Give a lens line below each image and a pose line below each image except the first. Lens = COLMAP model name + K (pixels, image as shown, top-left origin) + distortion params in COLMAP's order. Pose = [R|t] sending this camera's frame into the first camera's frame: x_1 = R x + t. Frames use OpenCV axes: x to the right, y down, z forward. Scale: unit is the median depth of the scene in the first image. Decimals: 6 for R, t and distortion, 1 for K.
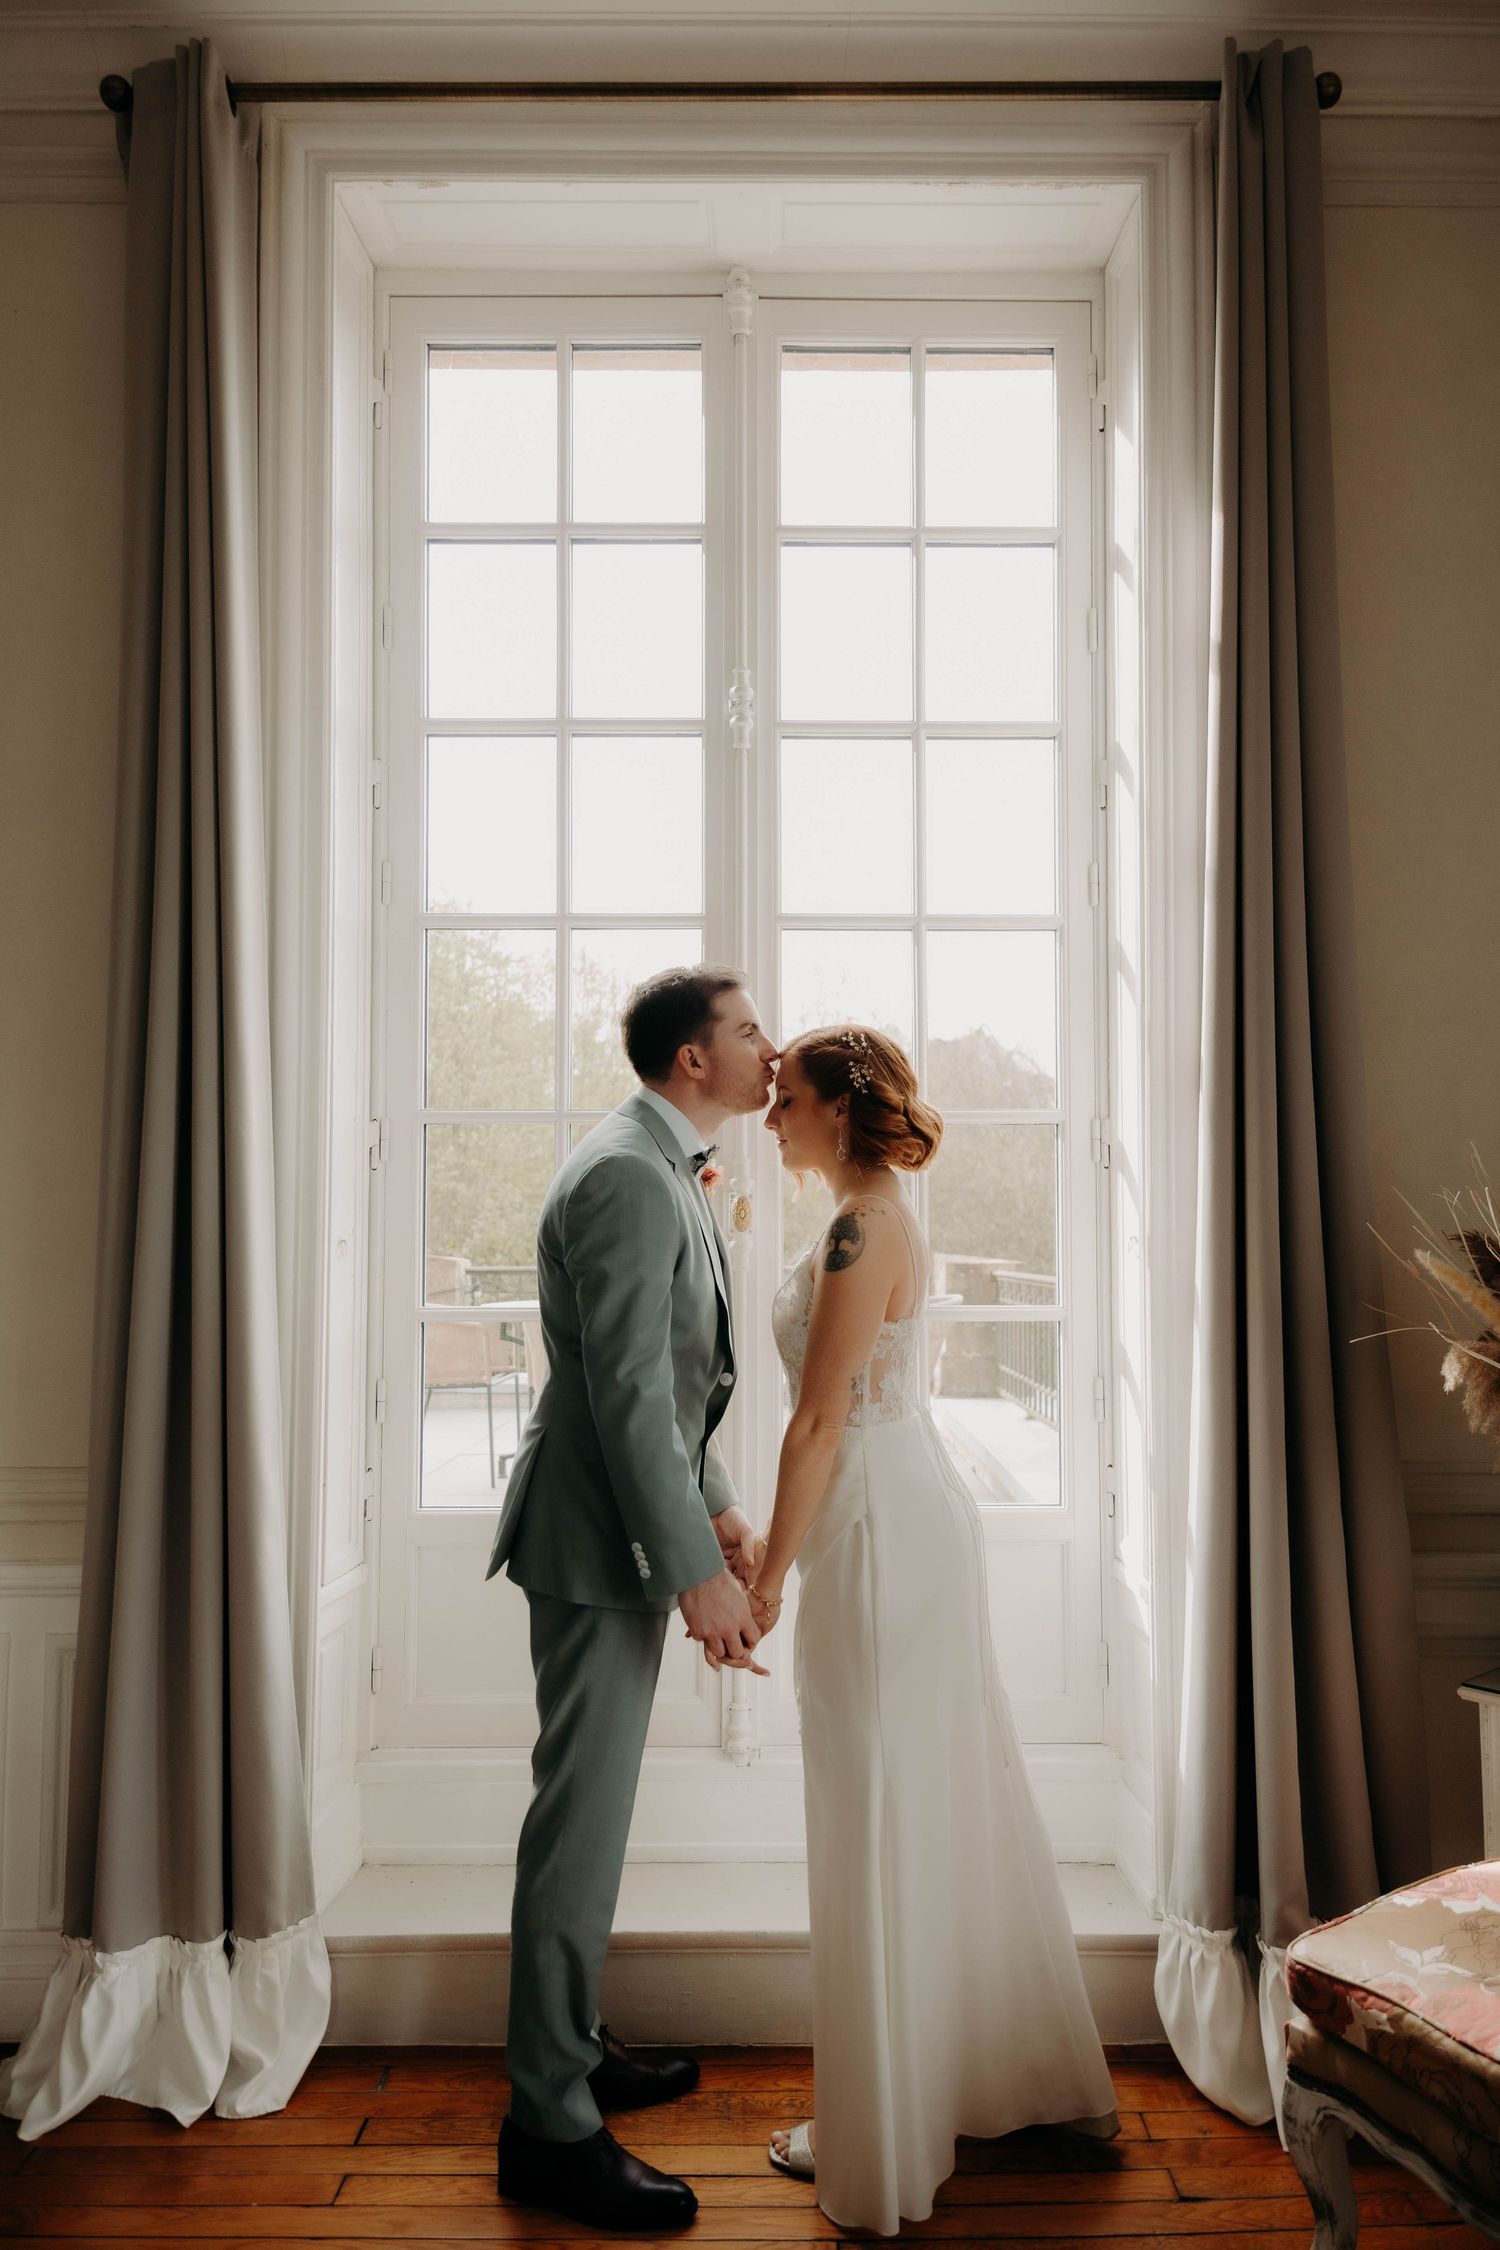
lens RADIAL K [[1629.4, 0, 742.8], [0, 1629.4, 1120.0], [0, 0, 1]] dist [0.035530, -0.029396]
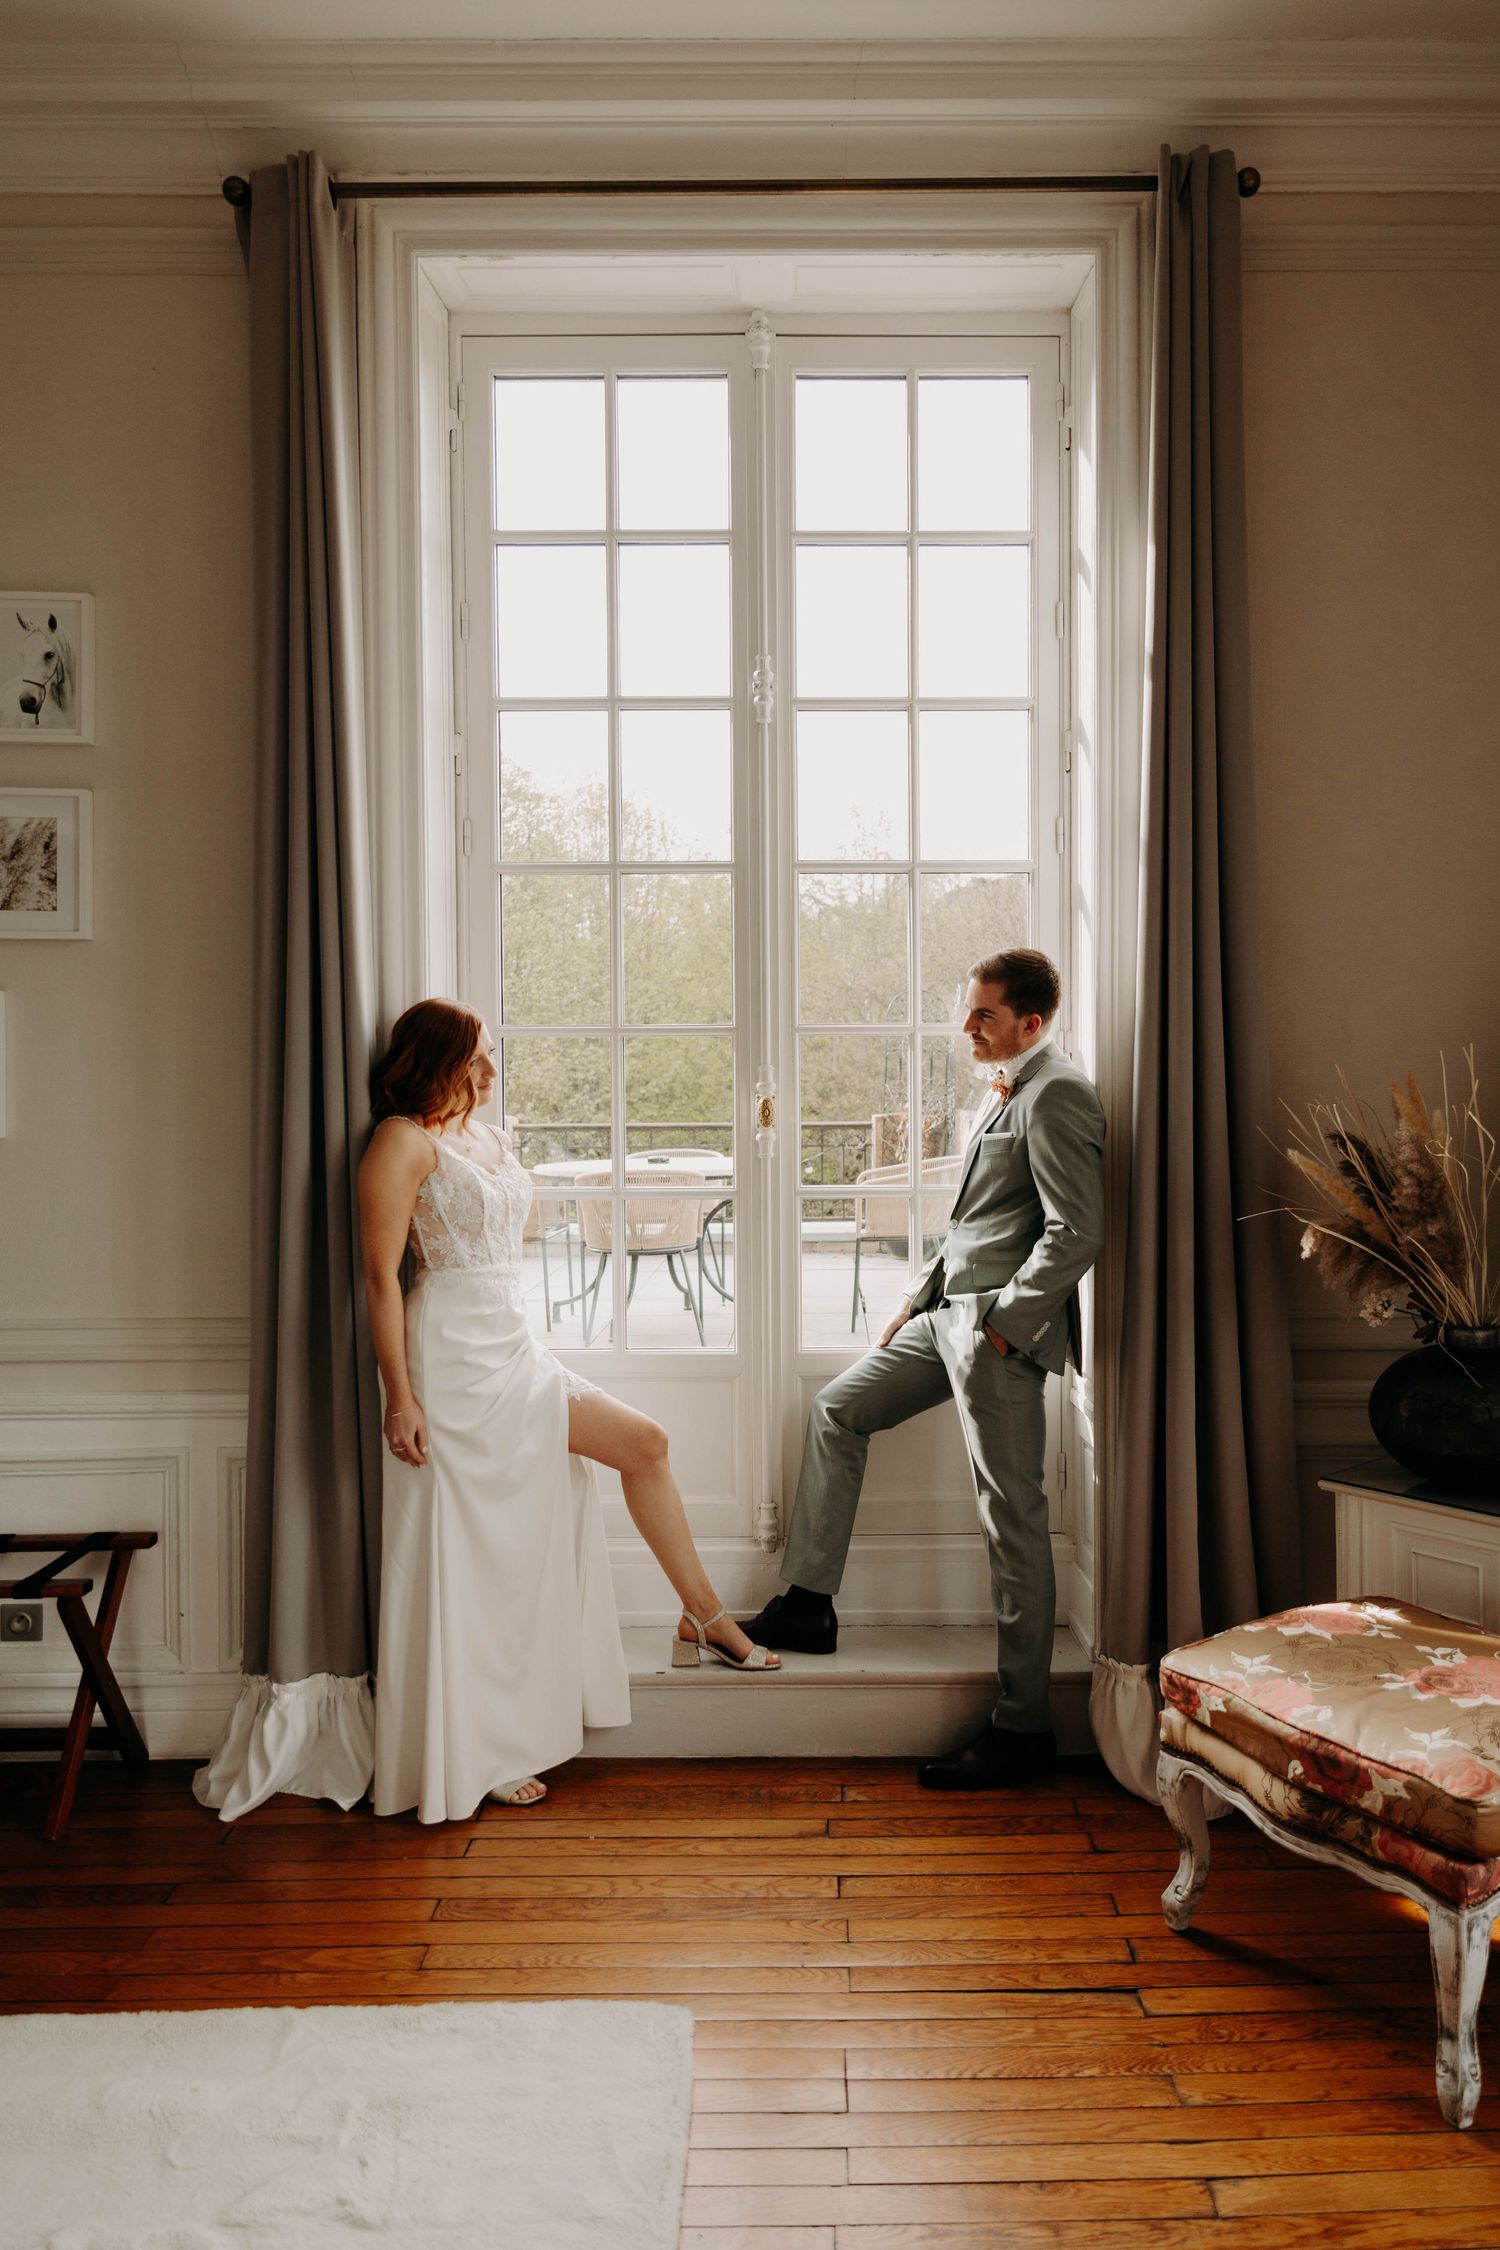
lens RADIAL K [[1629.4, 0, 775.2], [0, 1629.4, 1127.2], [0, 0, 1]] dist [0.035530, -0.029396]
pose [[0.999984, -0.004901, -0.002725, 0.010716], [0.005147, 0.995043, 0.099317, -0.058717], [0.002224, -0.099329, 0.995052, -0.241686]]
